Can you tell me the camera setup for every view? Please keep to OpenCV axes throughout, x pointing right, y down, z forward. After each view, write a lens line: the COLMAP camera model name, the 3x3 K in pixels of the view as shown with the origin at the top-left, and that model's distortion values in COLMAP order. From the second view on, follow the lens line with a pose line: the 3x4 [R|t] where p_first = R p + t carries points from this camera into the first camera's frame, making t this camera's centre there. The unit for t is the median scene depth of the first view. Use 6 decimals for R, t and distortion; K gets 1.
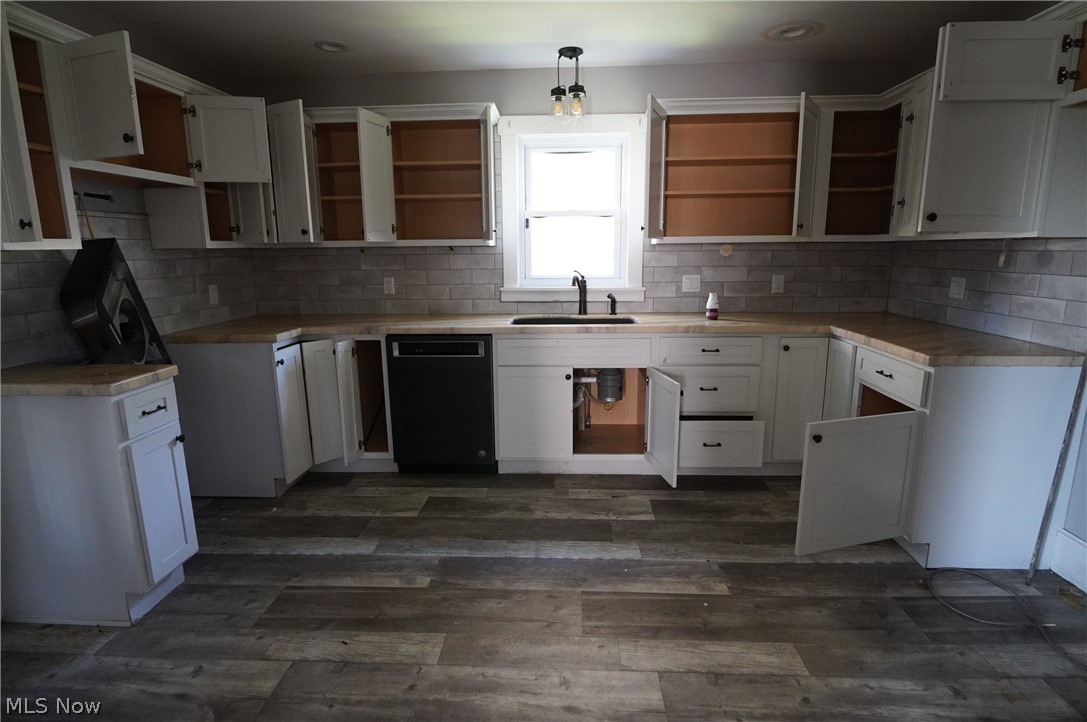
lens RADIAL K [[559.5, 0, 543.5], [0, 559.5, 361.0], [0, 0, 1]] dist [-0.016578, -0.003720]
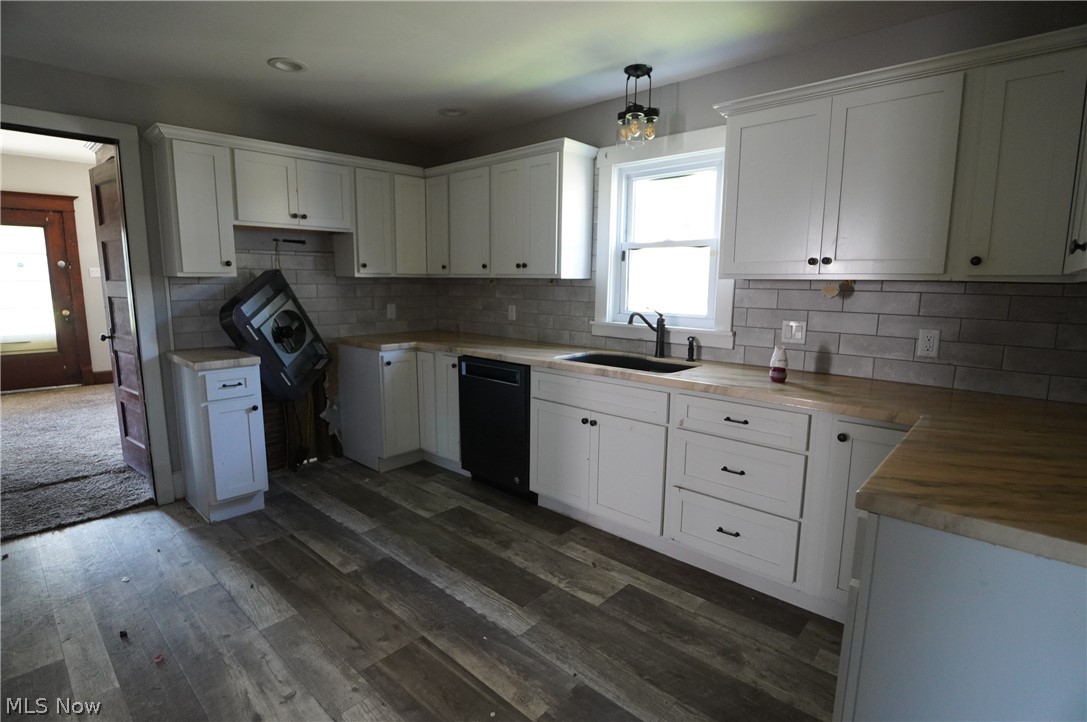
lens RADIAL K [[528.2, 0, 543.1], [0, 528.2, 360.7], [0, 0, 1]] dist [-0.024847, -0.001171]
pose [[0.770756, 0.112643, -0.627094, 0.669727], [-0.140343, 0.990088, 0.005351, -0.082700], [0.621482, 0.083884, 0.778925, 0.346738]]
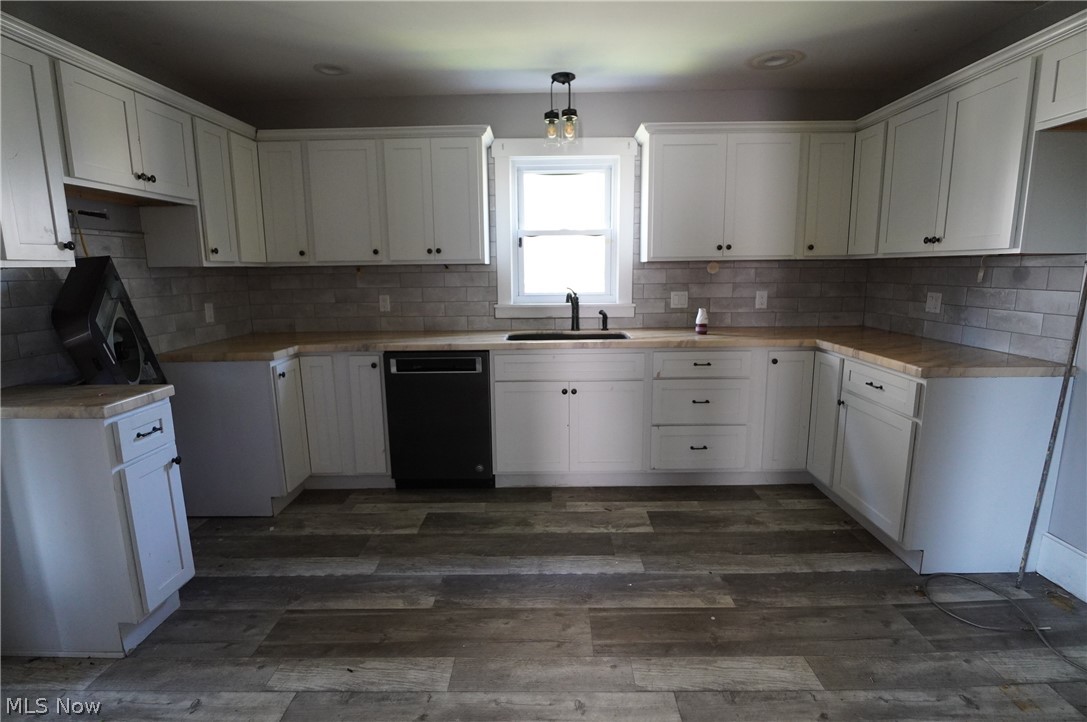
lens RADIAL K [[528.2, 0, 543.3], [0, 528.2, 360.7], [0, 0, 1]] dist [-0.024847, -0.001171]
pose [[0.999175, -0.009294, 0.039525, -0.040744], [0.010304, 0.999623, -0.025442, -0.004550], [-0.039274, 0.025828, 0.998895, 0.050810]]
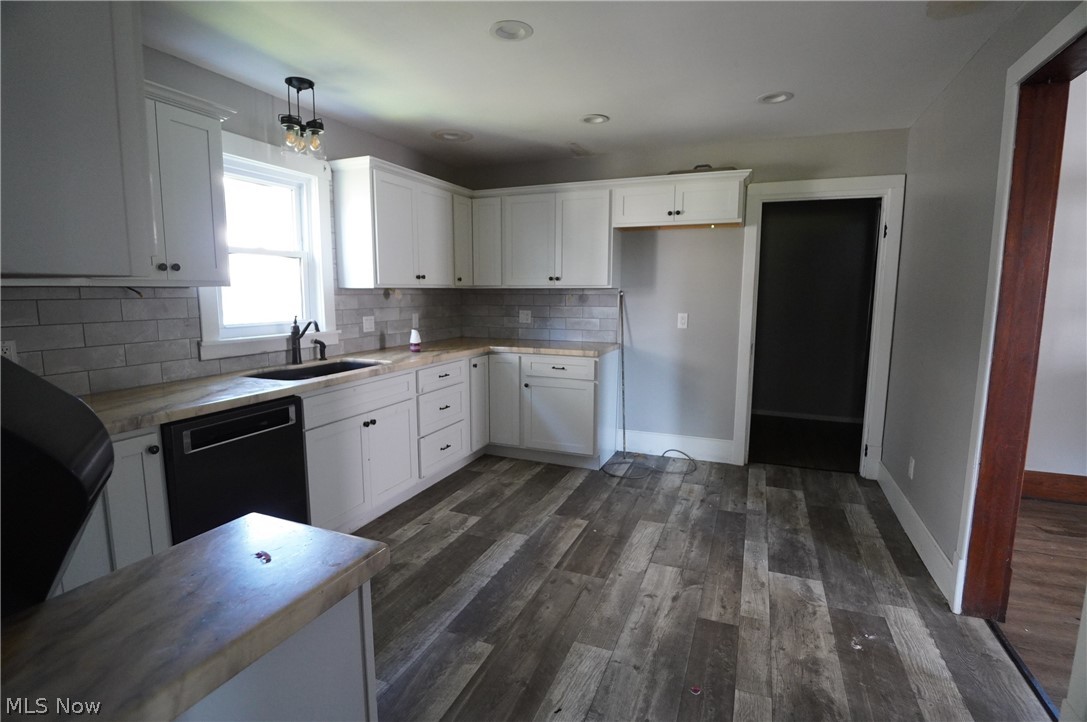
lens RADIAL K [[528.2, 0, 542.3], [0, 528.2, 360.6], [0, 0, 1]] dist [-0.024847, -0.001171]
pose [[0.329340, -0.112638, 0.937469, -0.881008], [0.178562, 0.982373, 0.055303, -0.095273], [-0.927173, 0.149183, 0.343648, 0.502388]]
